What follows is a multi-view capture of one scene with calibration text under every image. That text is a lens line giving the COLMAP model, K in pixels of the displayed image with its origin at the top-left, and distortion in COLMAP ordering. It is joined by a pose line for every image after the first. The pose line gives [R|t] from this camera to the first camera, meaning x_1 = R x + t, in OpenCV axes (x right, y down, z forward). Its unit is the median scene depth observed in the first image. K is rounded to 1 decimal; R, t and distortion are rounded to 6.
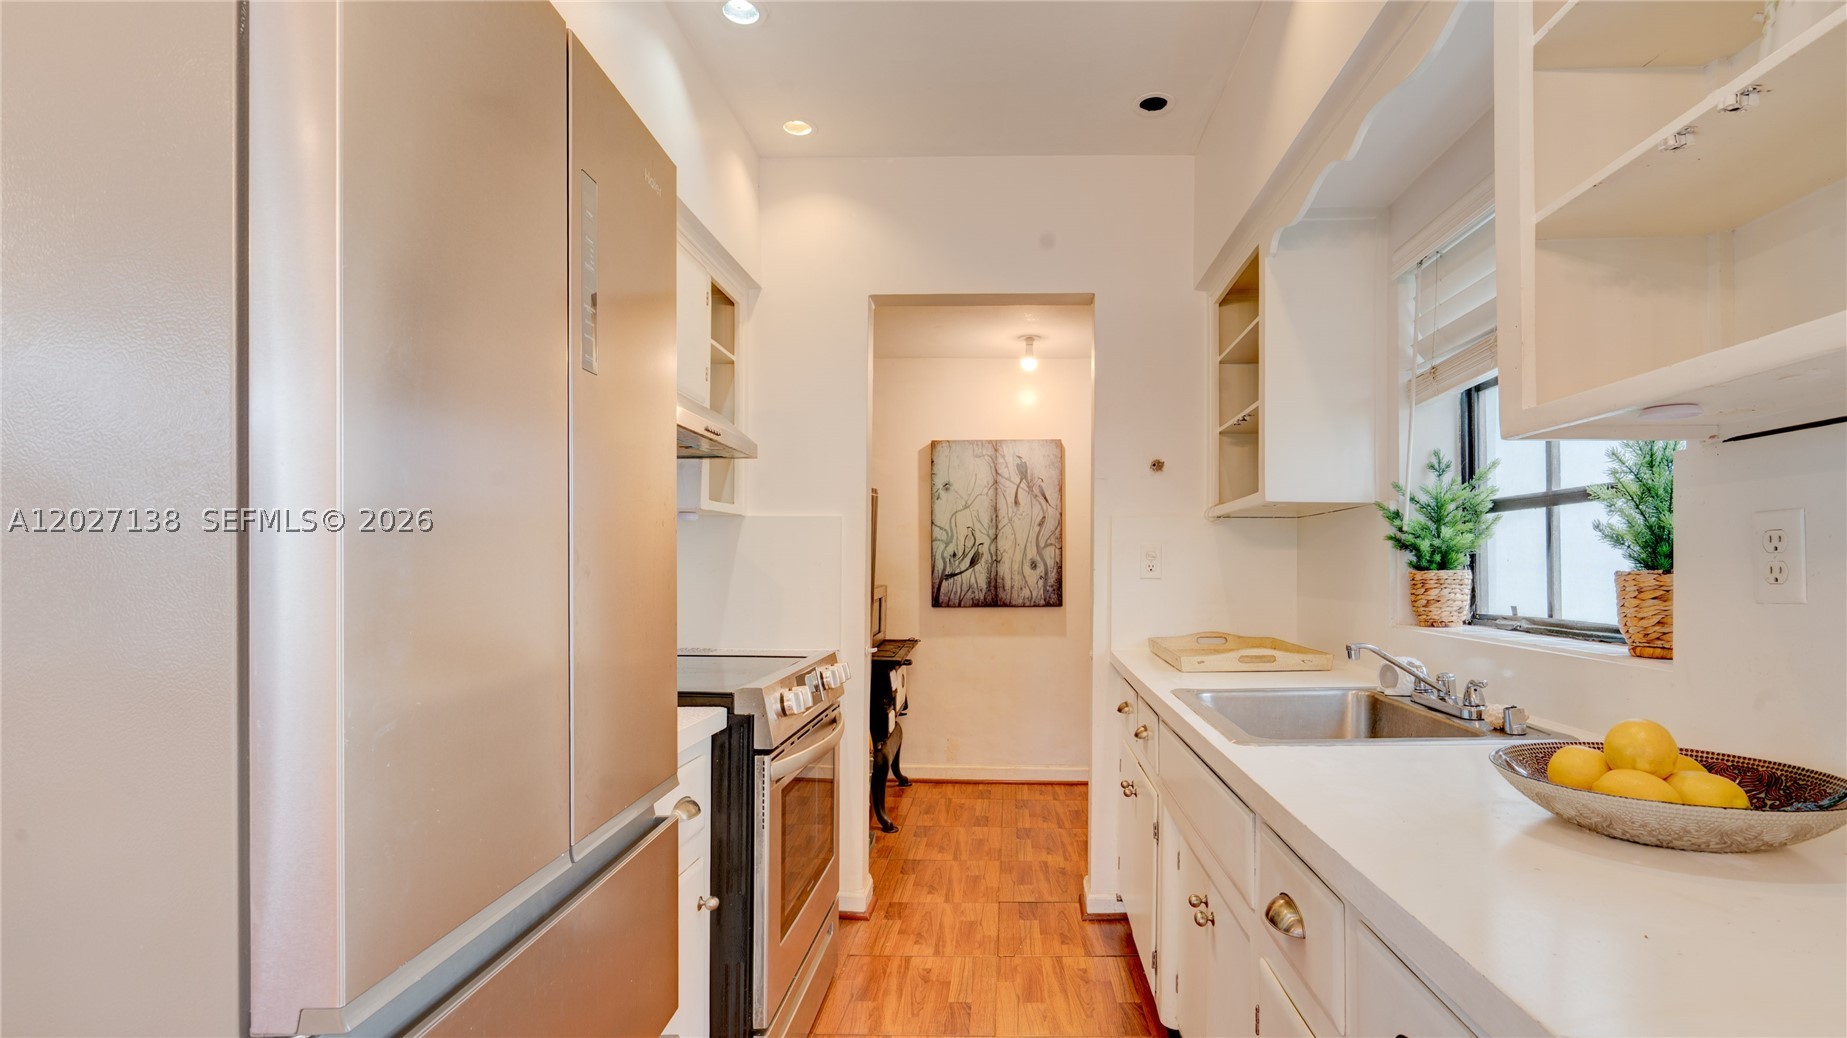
lens RADIAL K [[908.4, 0, 1023.7], [0, 908.4, 556.5], [0, 0, 1]] dist [-0.002260, 0.000384]
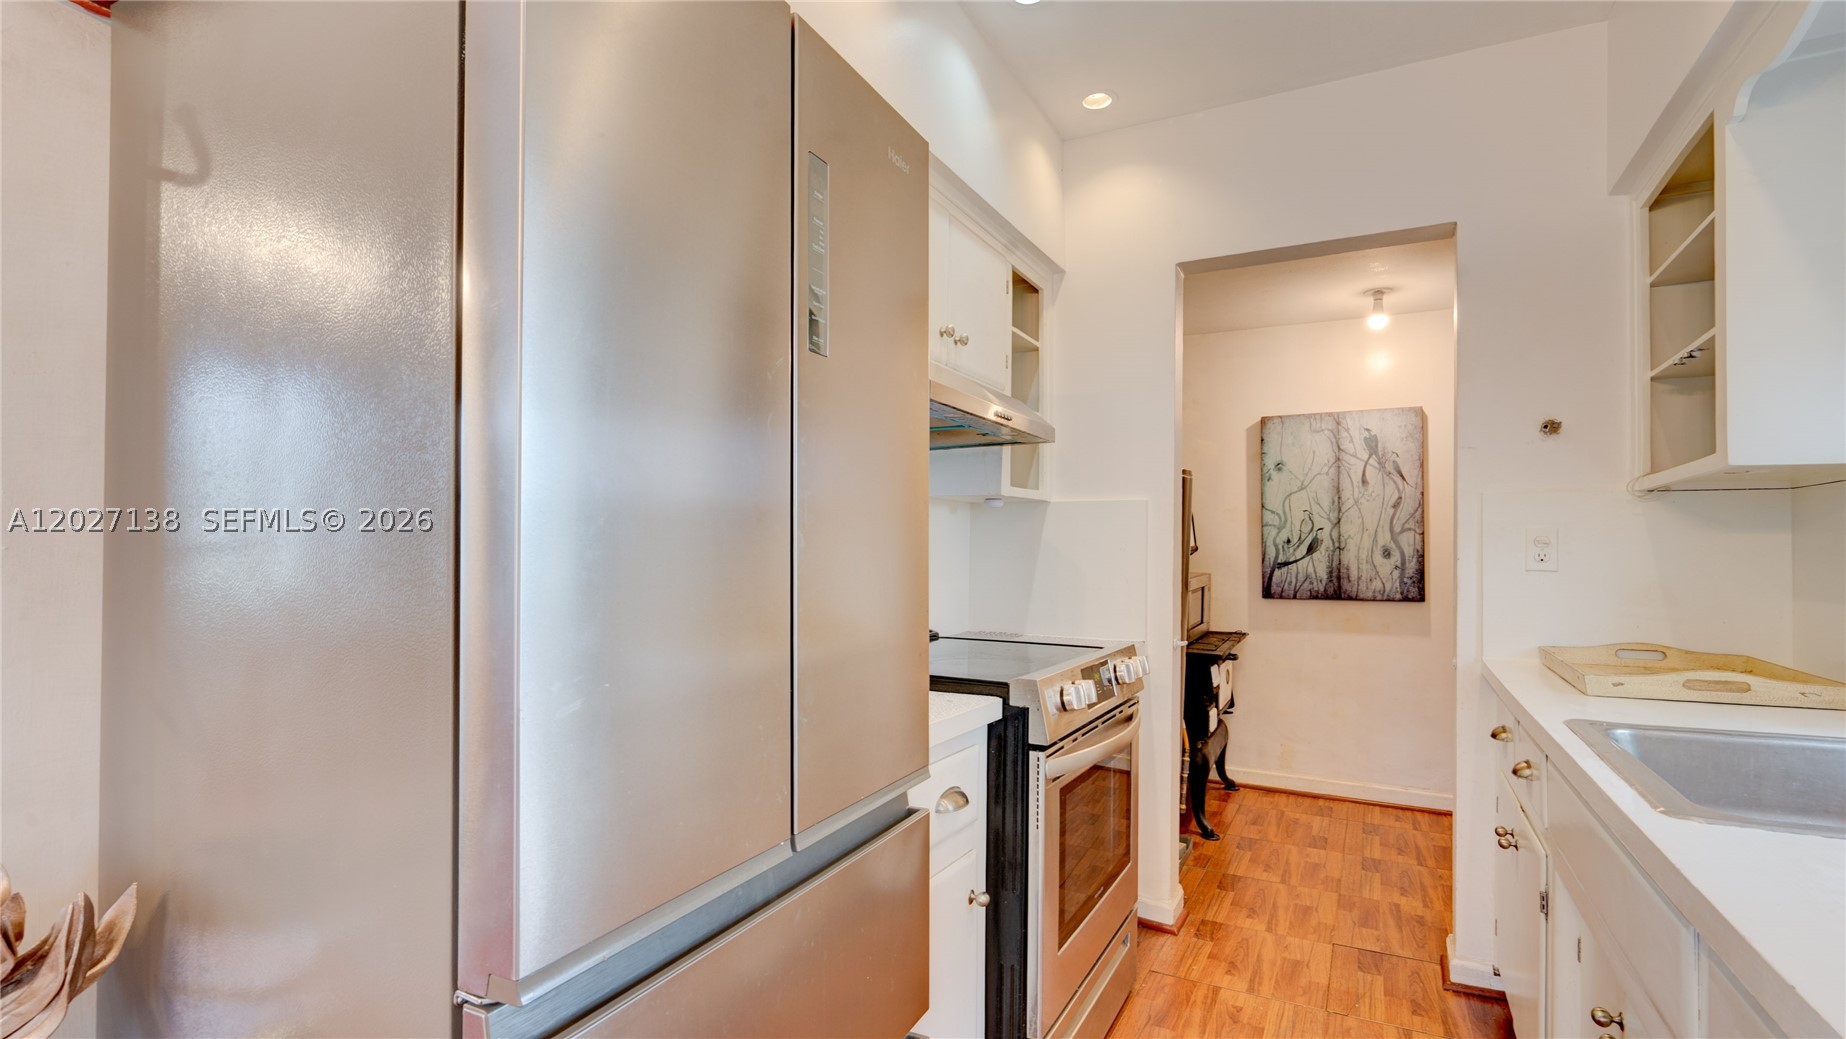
lens RADIAL K [[892.9, 0, 923.7], [0, 892.9, 532.5], [0, 0, 1]] dist [-0.000075, 0.001425]
pose [[0.885658, -0.004313, -0.464318, 0.024651], [-0.001342, 0.999929, -0.011847, 0.000763], [0.464336, 0.011115, 0.885589, 0.065697]]
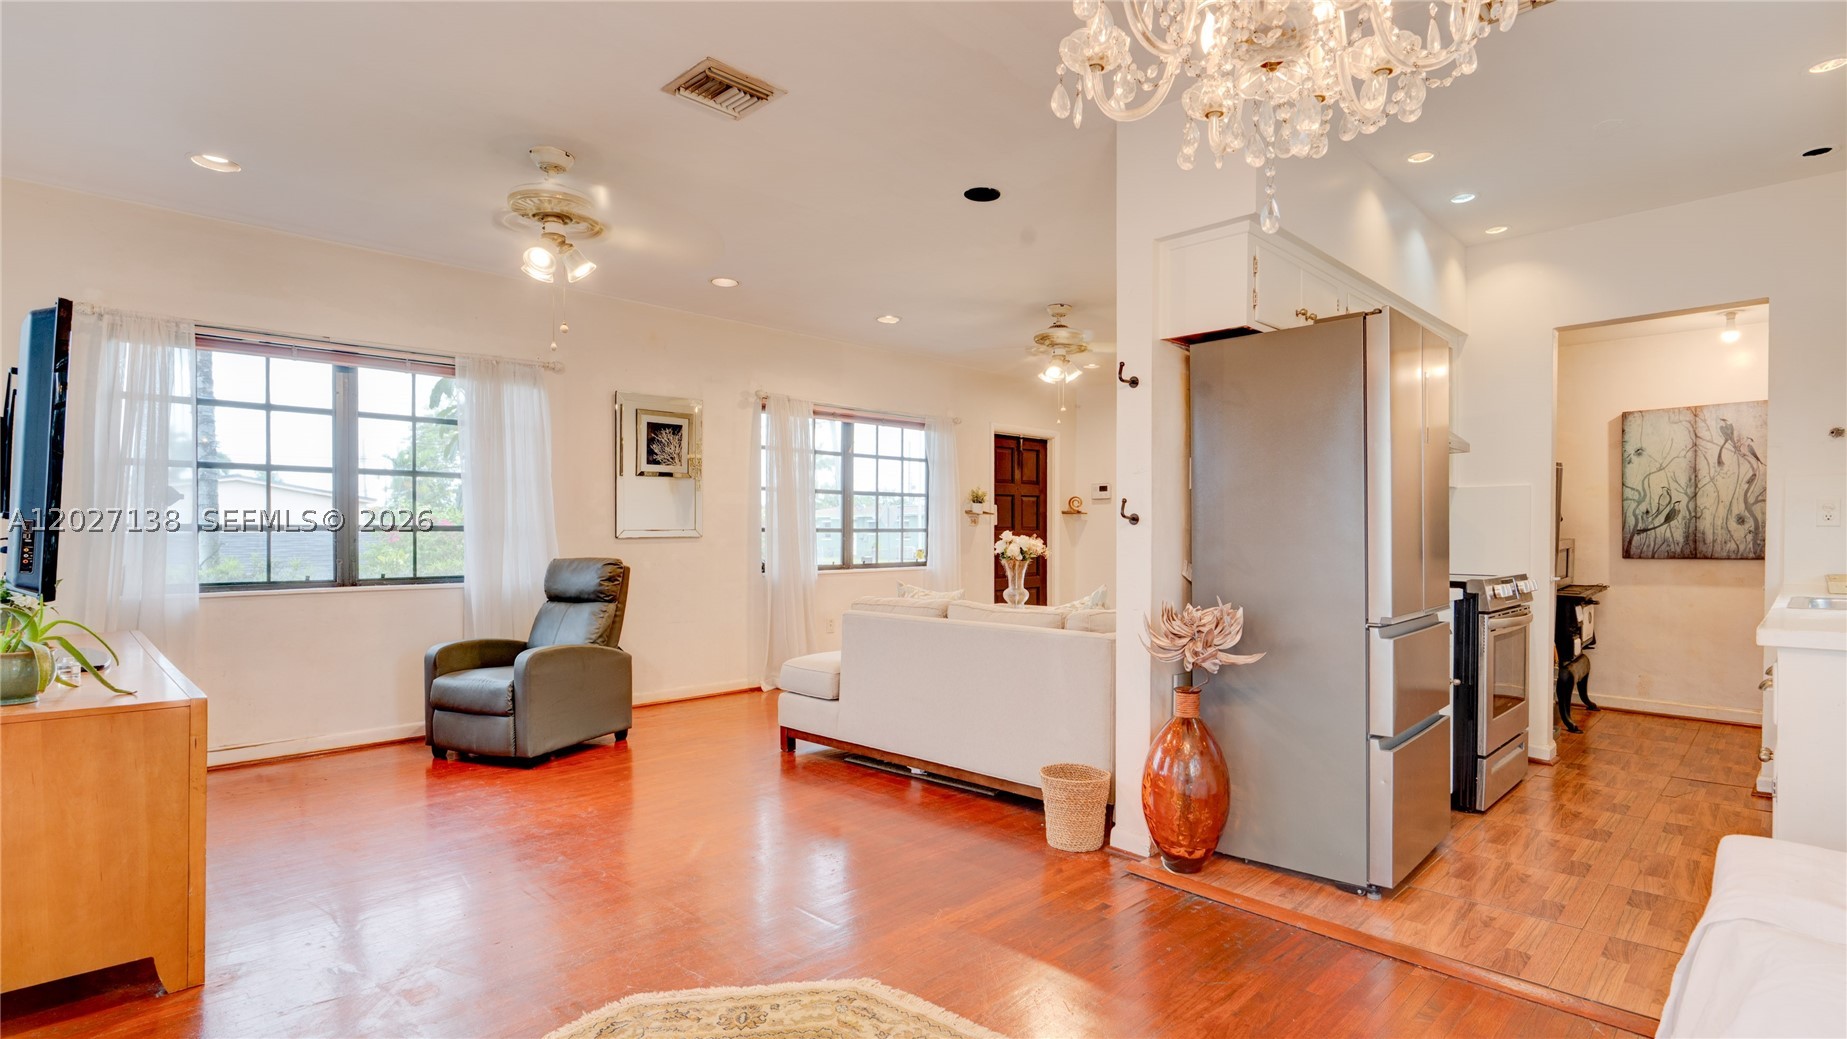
lens RADIAL K [[896.2, 0, 935.7], [0, 896.2, 543.0], [0, 0, 1]] dist [-0.004964, -0.000762]
pose [[0.709334, 0.004818, -0.704856, 0.126500], [0.009937, 0.999809, 0.016835, 0.014611], [0.704802, -0.018946, 0.709151, -0.655958]]
